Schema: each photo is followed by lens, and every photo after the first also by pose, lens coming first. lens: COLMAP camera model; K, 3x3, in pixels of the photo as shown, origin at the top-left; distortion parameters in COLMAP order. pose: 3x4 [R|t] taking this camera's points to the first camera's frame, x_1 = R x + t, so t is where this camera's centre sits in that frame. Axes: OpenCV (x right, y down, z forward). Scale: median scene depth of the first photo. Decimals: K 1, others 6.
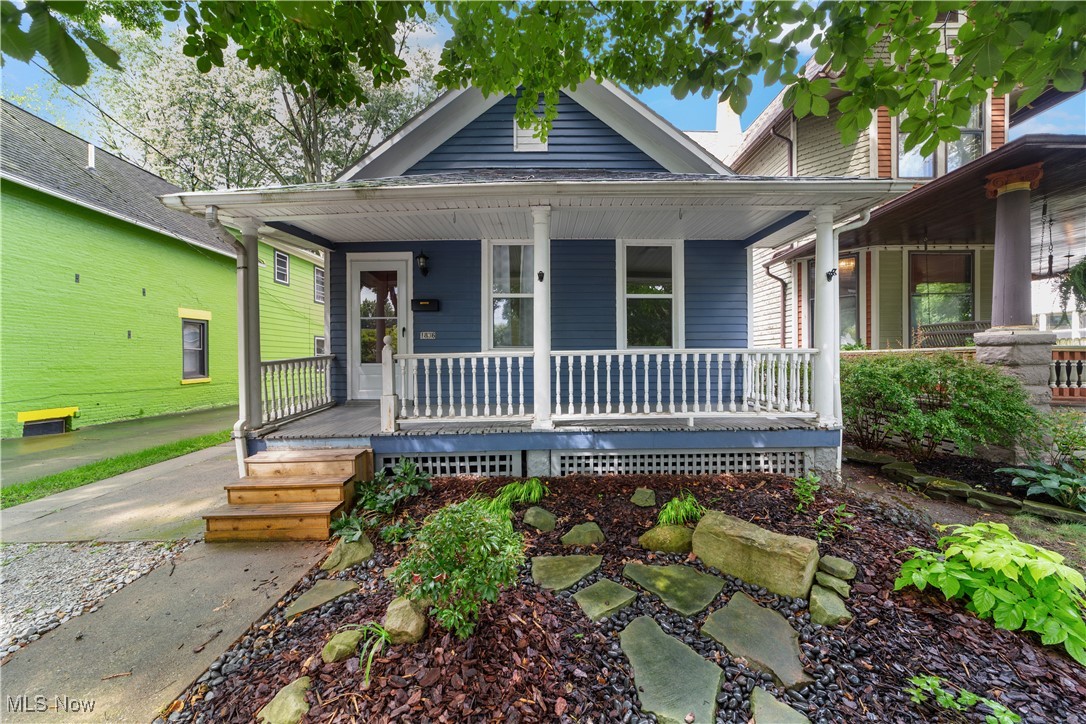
lens RADIAL K [[419.0, 0, 545.3], [0, 419.0, 365.8], [0, 0, 1]] dist [-0.014179, 0.005681]
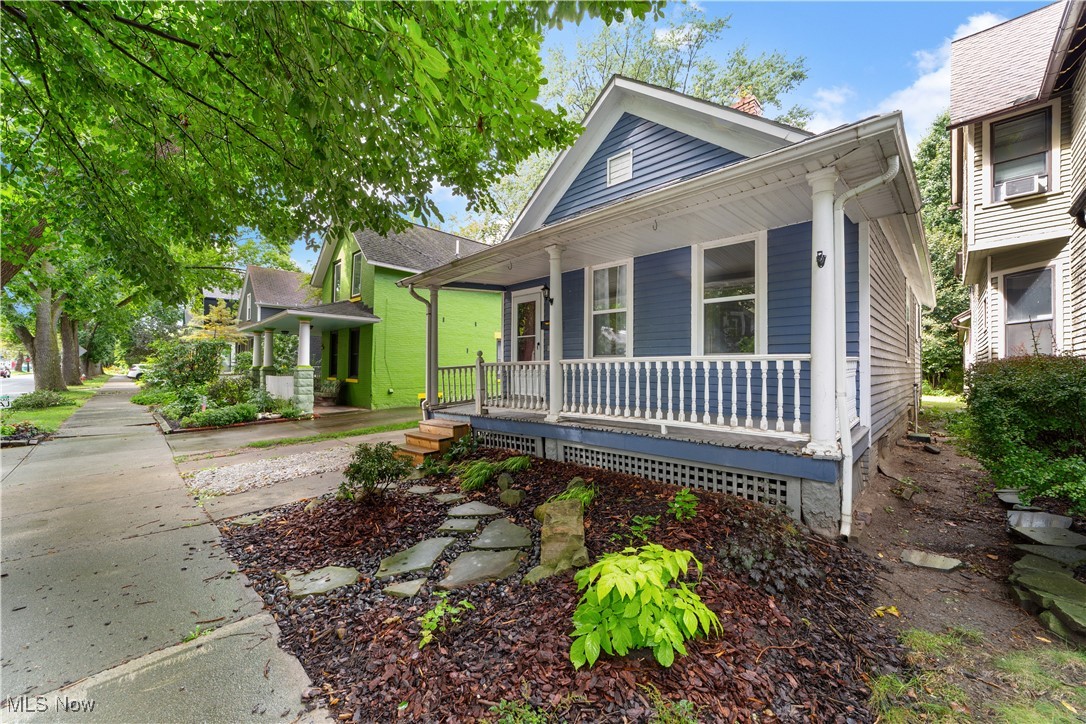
lens RADIAL K [[419.0, 0, 536.4], [0, 419.0, 363.2], [0, 0, 1]] dist [-0.014179, 0.005681]
pose [[0.704393, -0.000949, -0.709810, 0.770784], [-0.016942, 0.999692, -0.018149, -0.000836], [0.709608, 0.024810, 0.704159, 0.069167]]
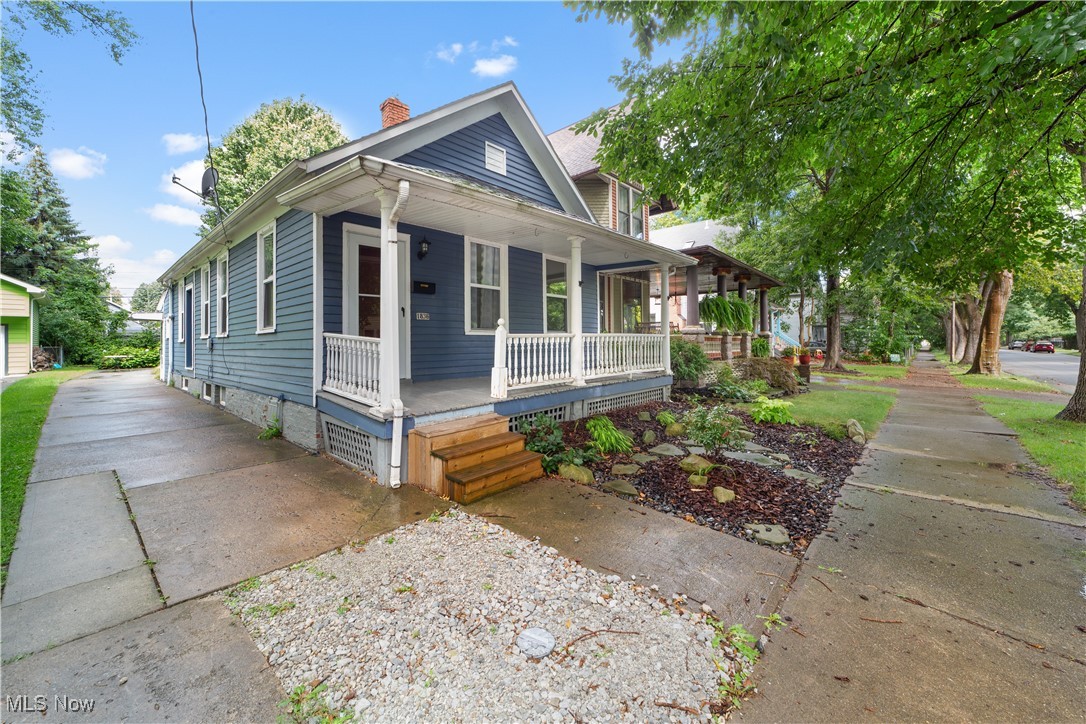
lens RADIAL K [[419.0, 0, 550.7], [0, 419.0, 343.2], [0, 0, 1]] dist [-0.014179, 0.005681]
pose [[0.669710, -0.000099, 0.742623, -1.072387], [0.010018, 0.999910, -0.008902, 0.009470], [-0.742555, 0.013401, 0.669651, 0.070506]]
